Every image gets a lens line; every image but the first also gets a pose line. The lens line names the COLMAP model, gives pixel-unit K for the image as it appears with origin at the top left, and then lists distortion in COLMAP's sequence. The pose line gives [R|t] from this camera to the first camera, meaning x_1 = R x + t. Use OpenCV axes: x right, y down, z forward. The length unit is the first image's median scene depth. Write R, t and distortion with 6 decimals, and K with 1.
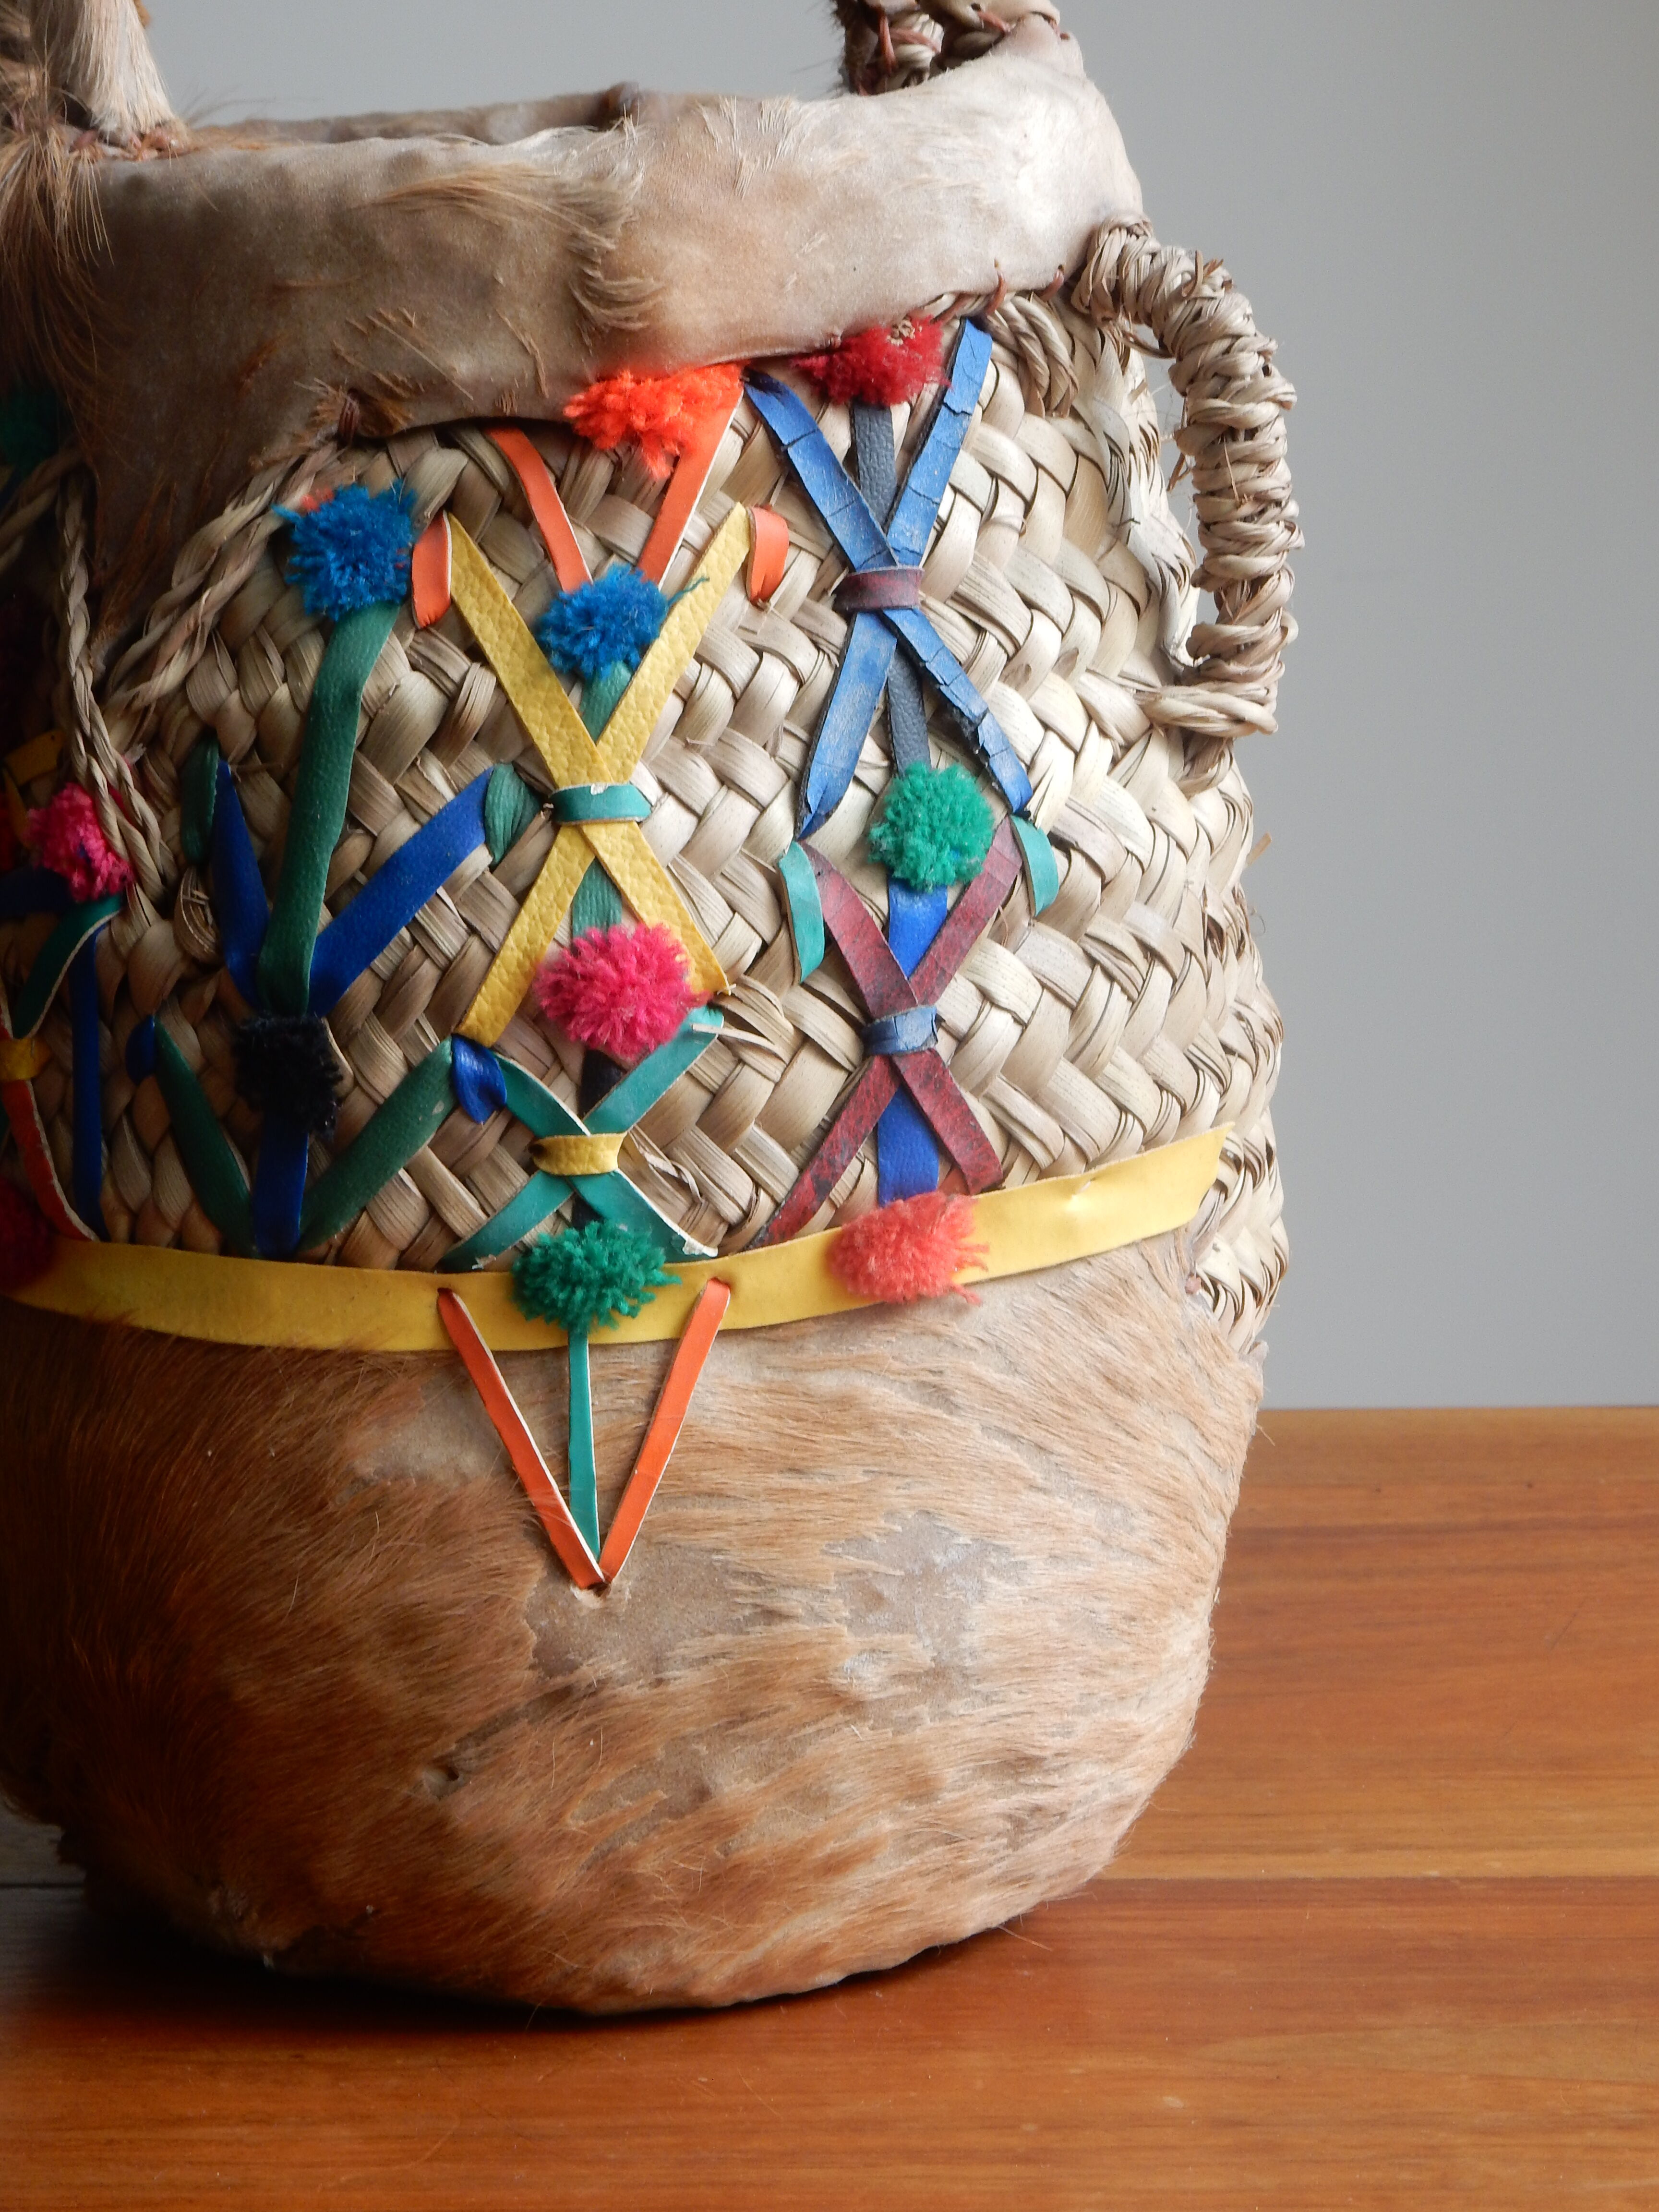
lens RADIAL K [[6313.6, 0, 824.1], [0, 6313.6, 1099.8], [0, 0, 1]] dist [-0.045667, 0.000000]
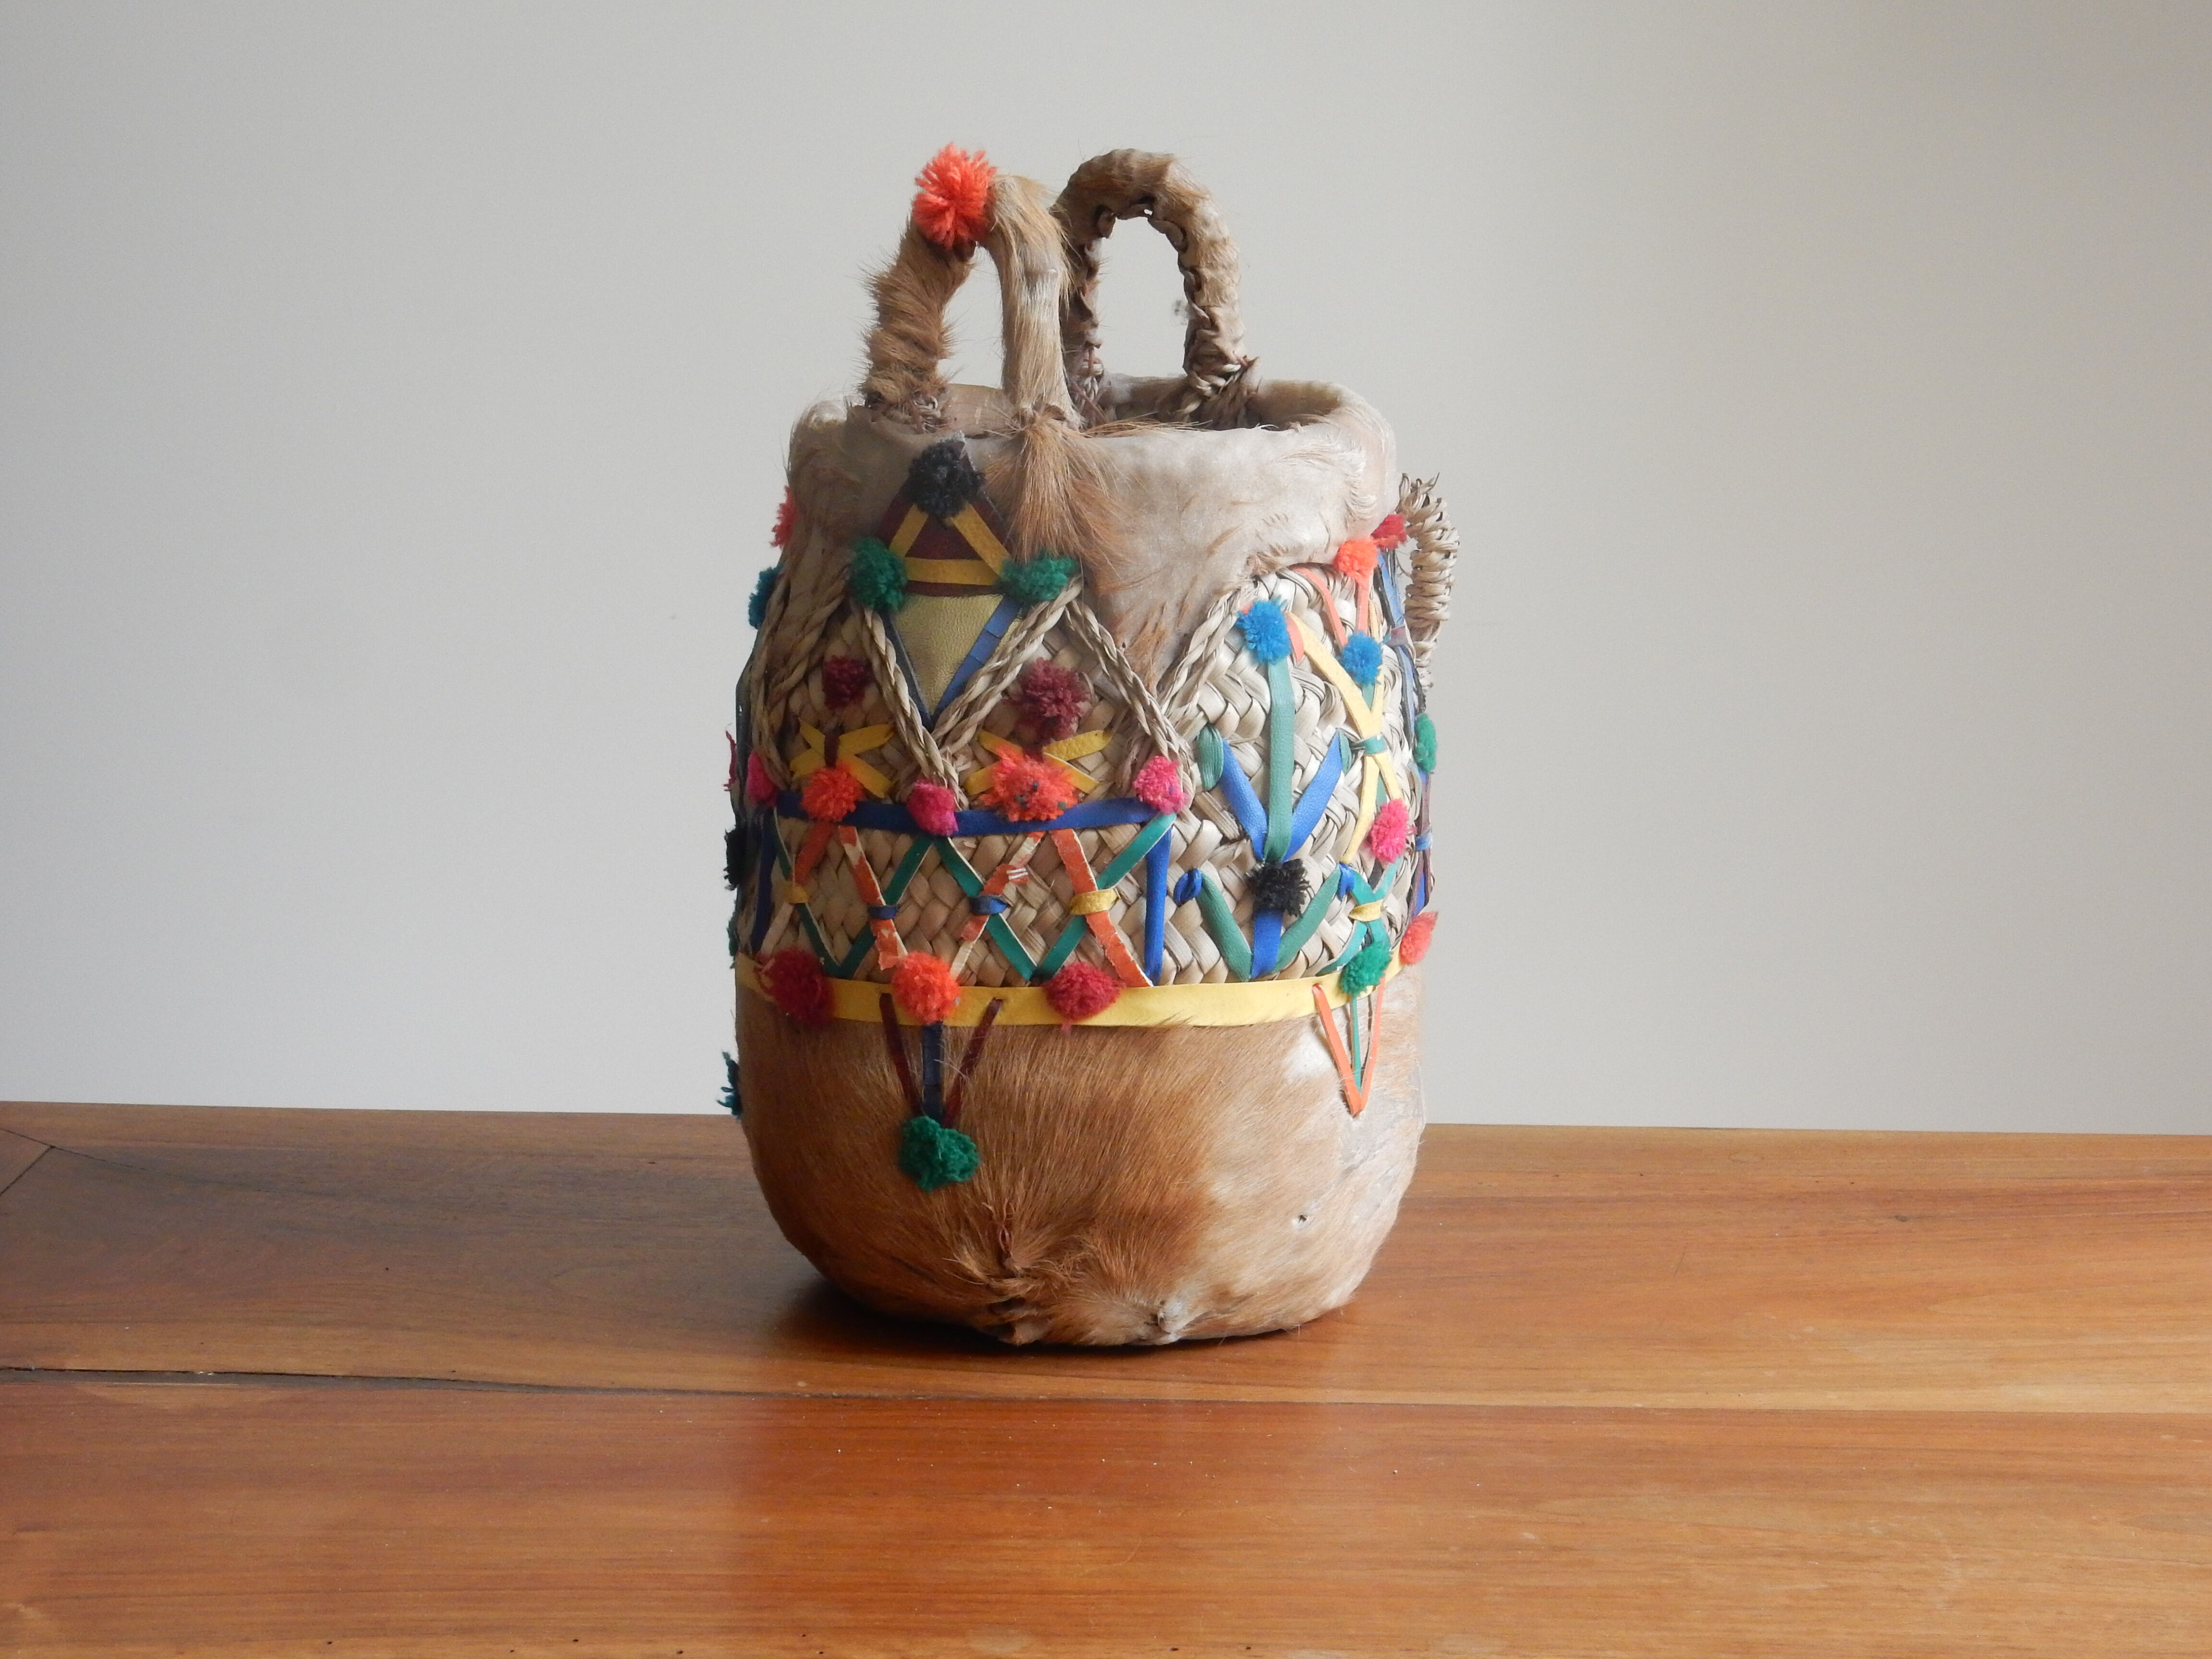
lens RADIAL K [[3781.4, 0, 1110.1], [0, 3781.4, 845.6], [0, 0, 1]] dist [0.086634, 0.000000]
pose [[0.624123, -0.100278, 0.774864, -1.056330], [0.094678, 0.994128, 0.052394, -0.086084], [-0.775568, 0.040663, 0.629953, 0.266584]]
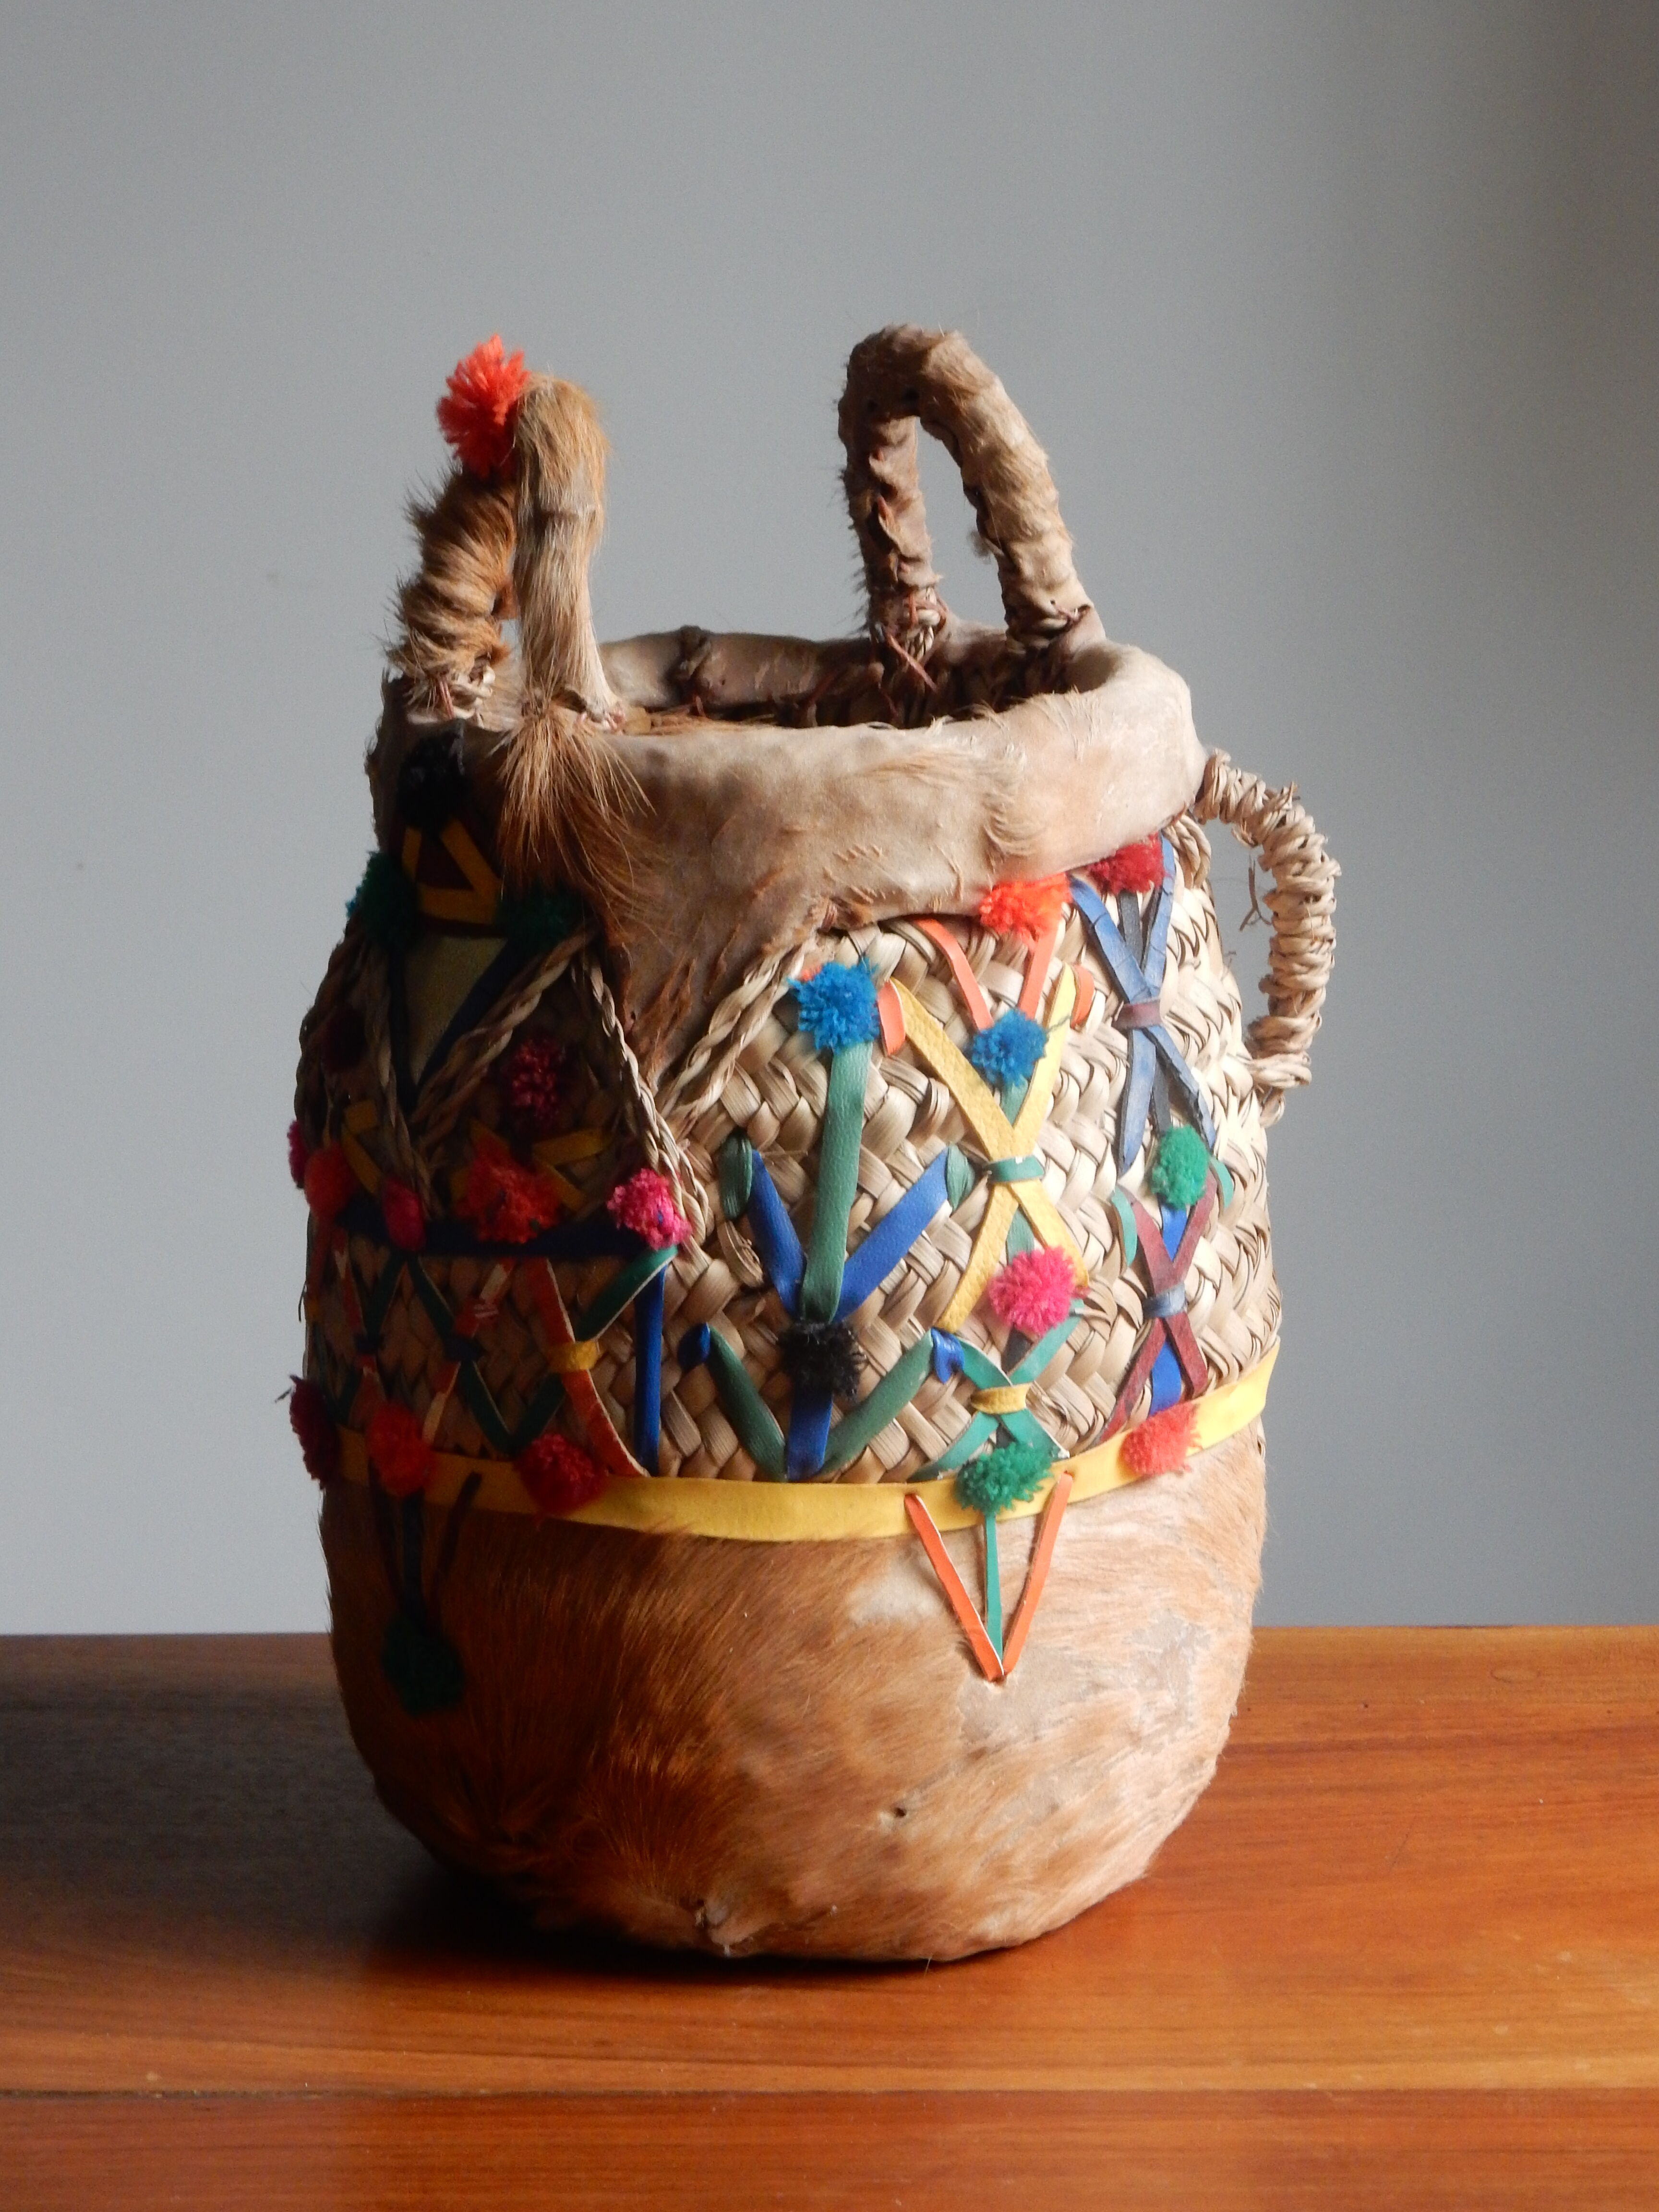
lens RADIAL K [[5304.1, 0, 823.2], [0, 5304.1, 1105.6], [0, 0, 1]] dist [-0.002259, 0.000000]
pose [[0.909053, -0.054040, 0.413162, -0.592907], [0.046242, 0.998513, 0.028859, -0.099064], [-0.414107, -0.007129, 0.910200, -0.139075]]
